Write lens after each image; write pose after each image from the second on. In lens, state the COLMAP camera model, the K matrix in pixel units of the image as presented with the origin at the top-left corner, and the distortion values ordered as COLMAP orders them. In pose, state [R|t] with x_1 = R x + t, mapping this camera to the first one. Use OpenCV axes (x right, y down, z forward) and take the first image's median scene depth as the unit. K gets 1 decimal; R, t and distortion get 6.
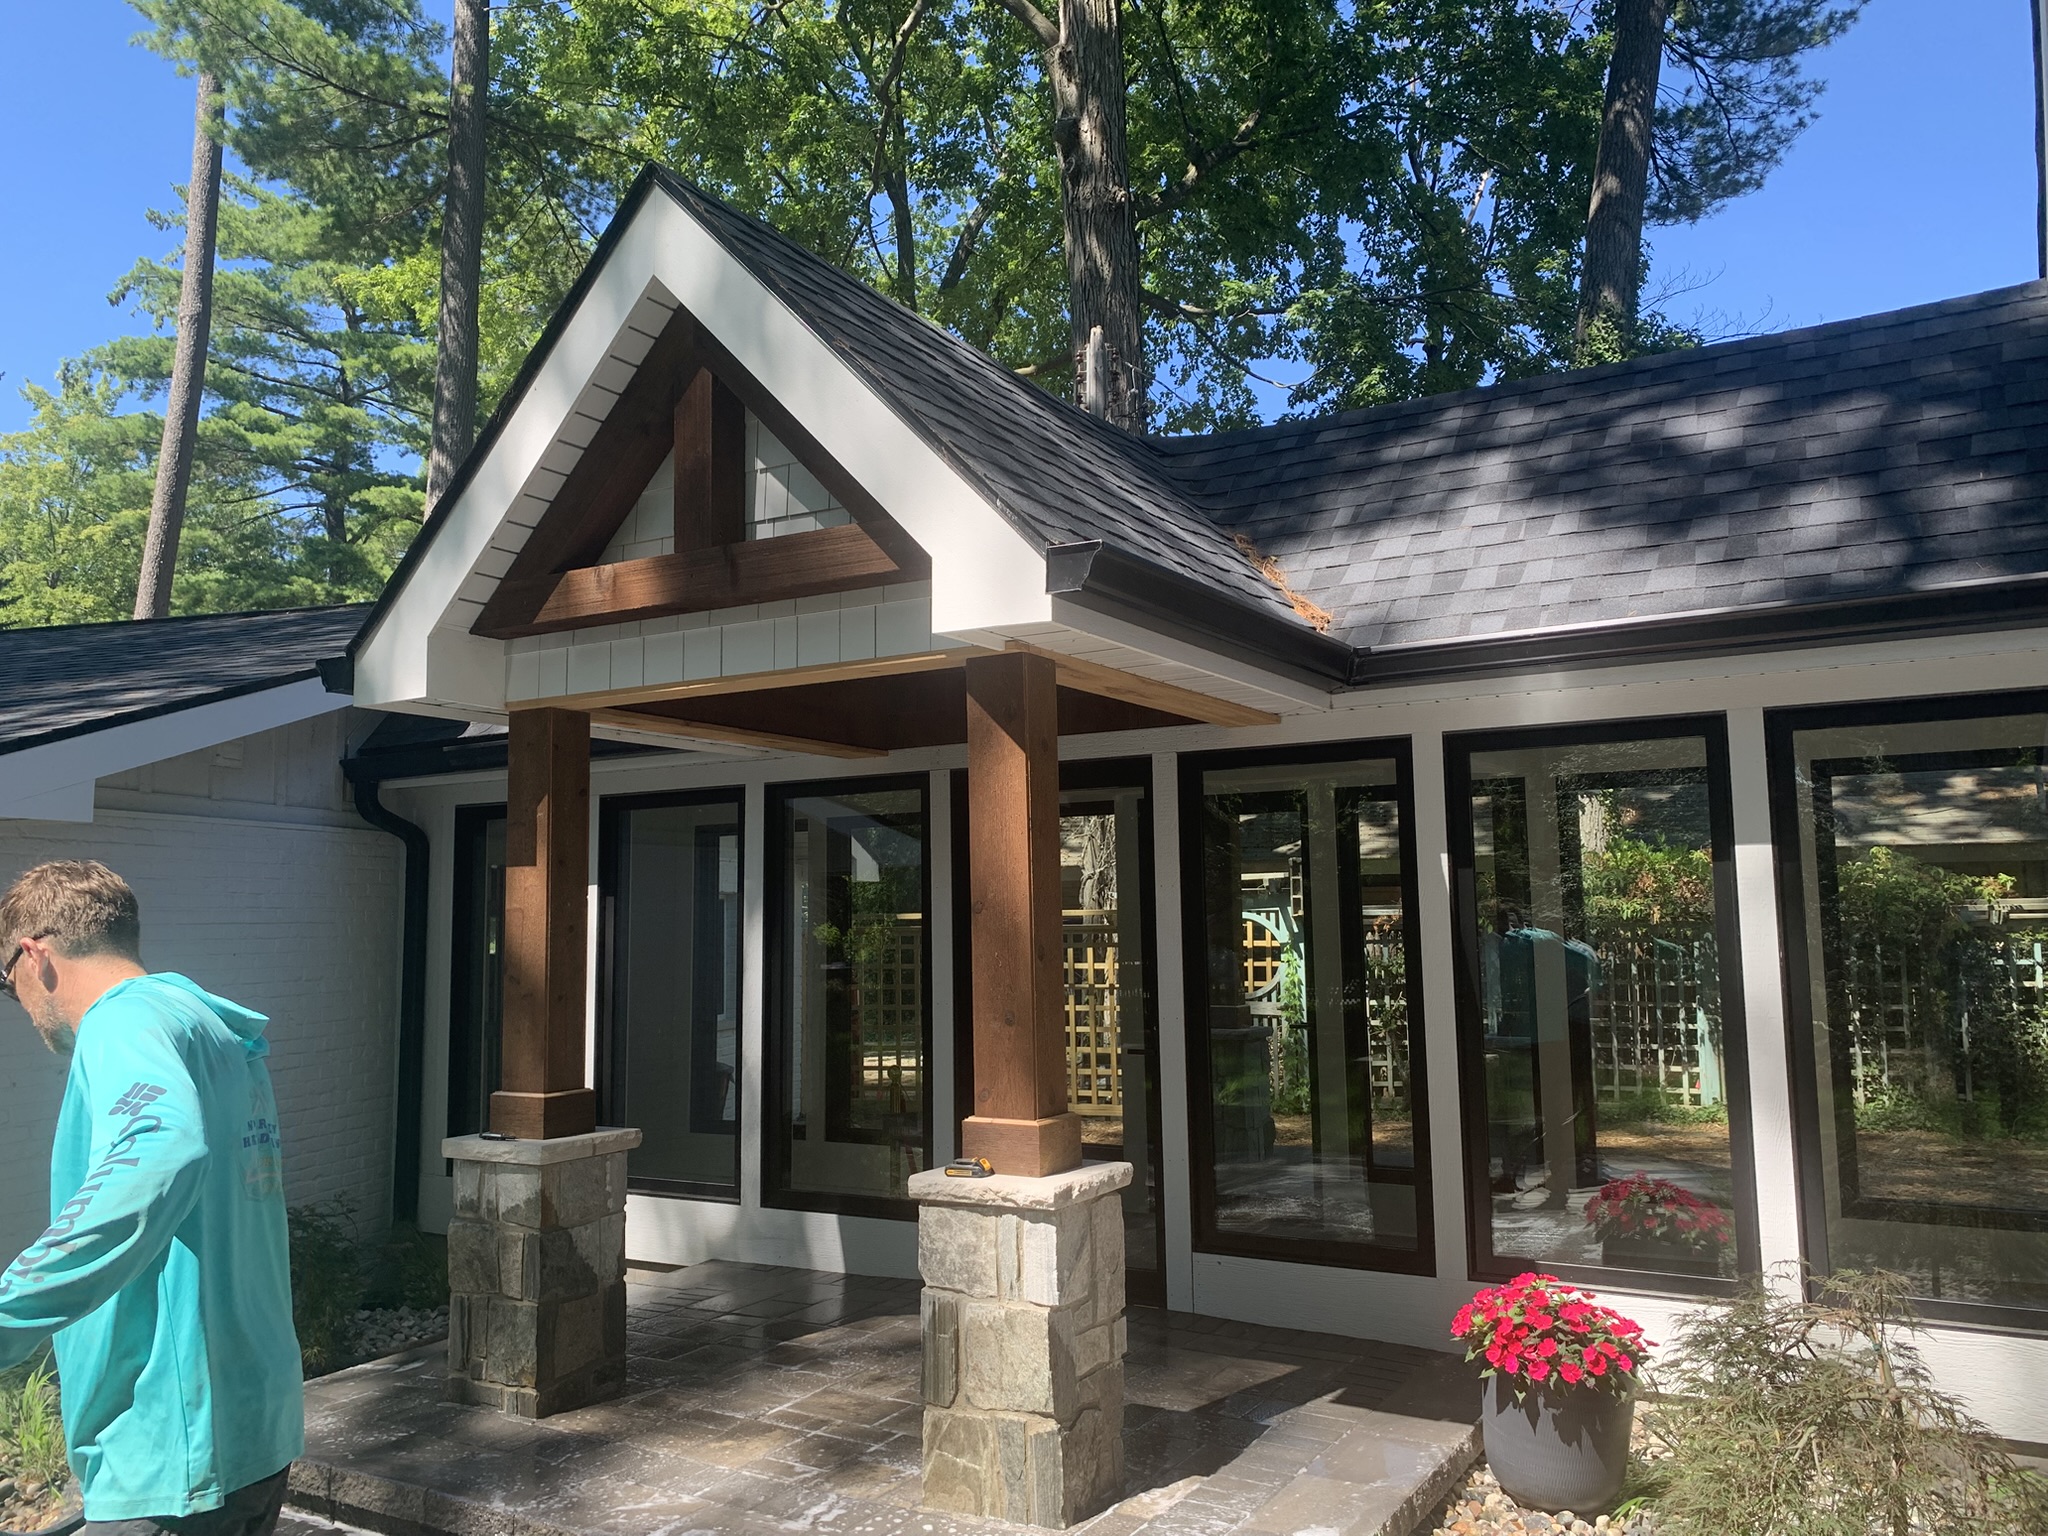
lens RADIAL K [[1577.2, 0, 1089.4], [0, 1577.2, 737.2], [0, 0, 1]] dist [0.005864, 0.081525]
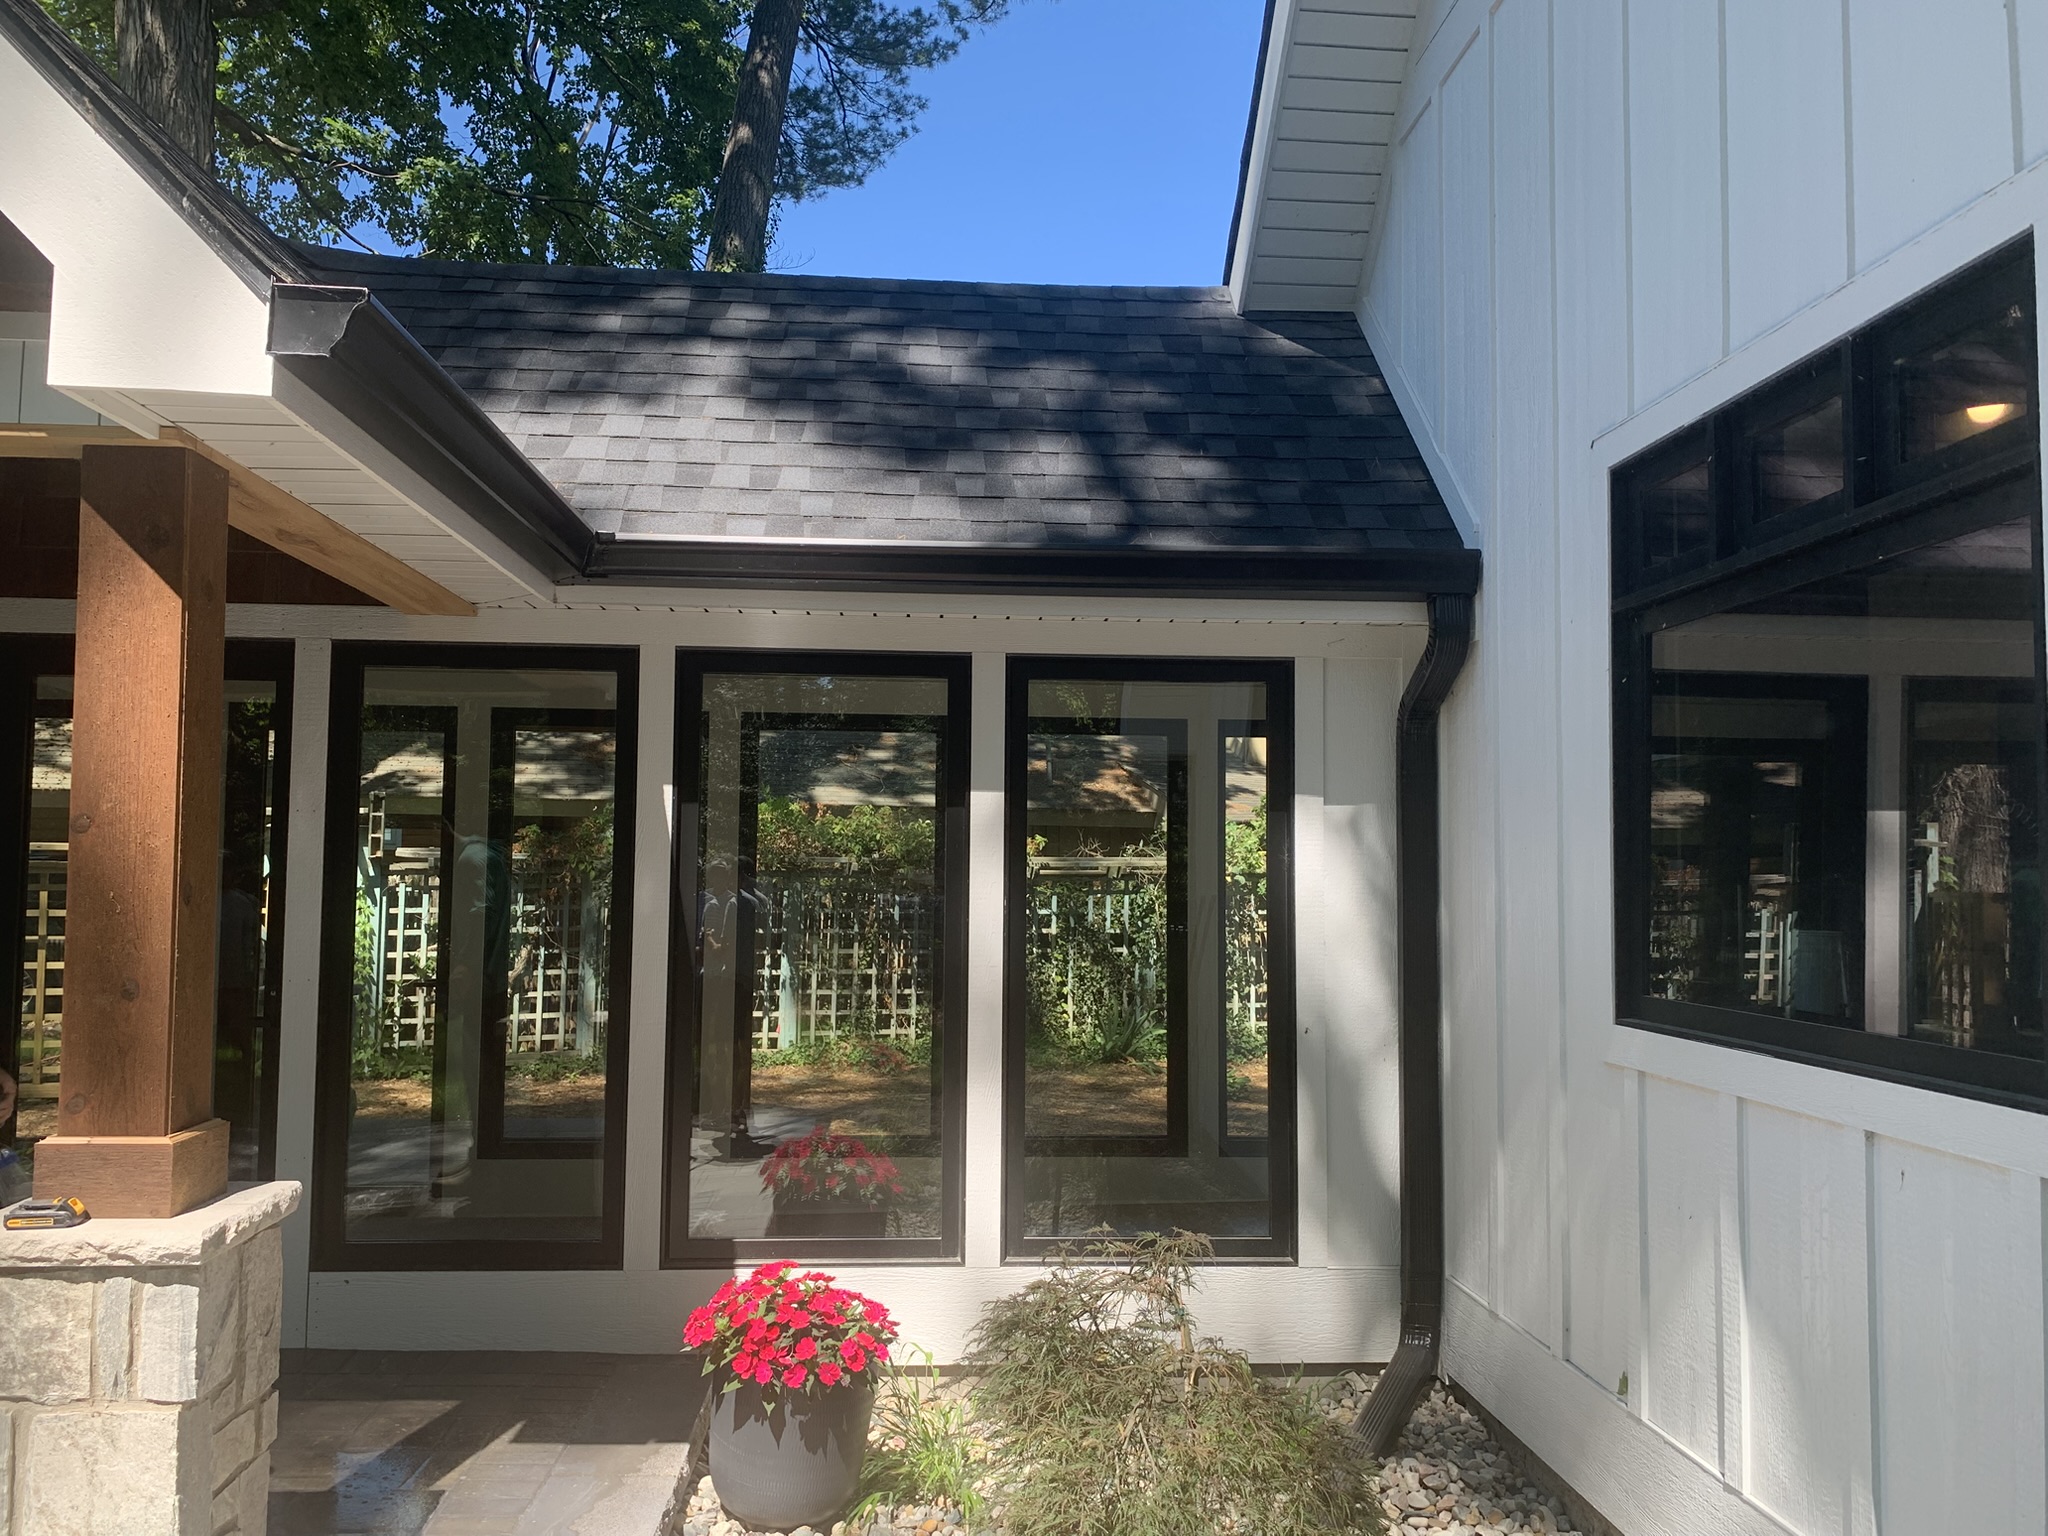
lens RADIAL K [[1565.1, 0, 1039.8], [0, 1565.1, 773.0], [0, 0, 1]] dist [0.015994, -0.013157]
pose [[0.846662, 0.058333, 0.528924, -0.056759], [-0.087470, 0.995709, 0.030203, 0.022240], [-0.524892, -0.071837, 0.848132, 0.159883]]
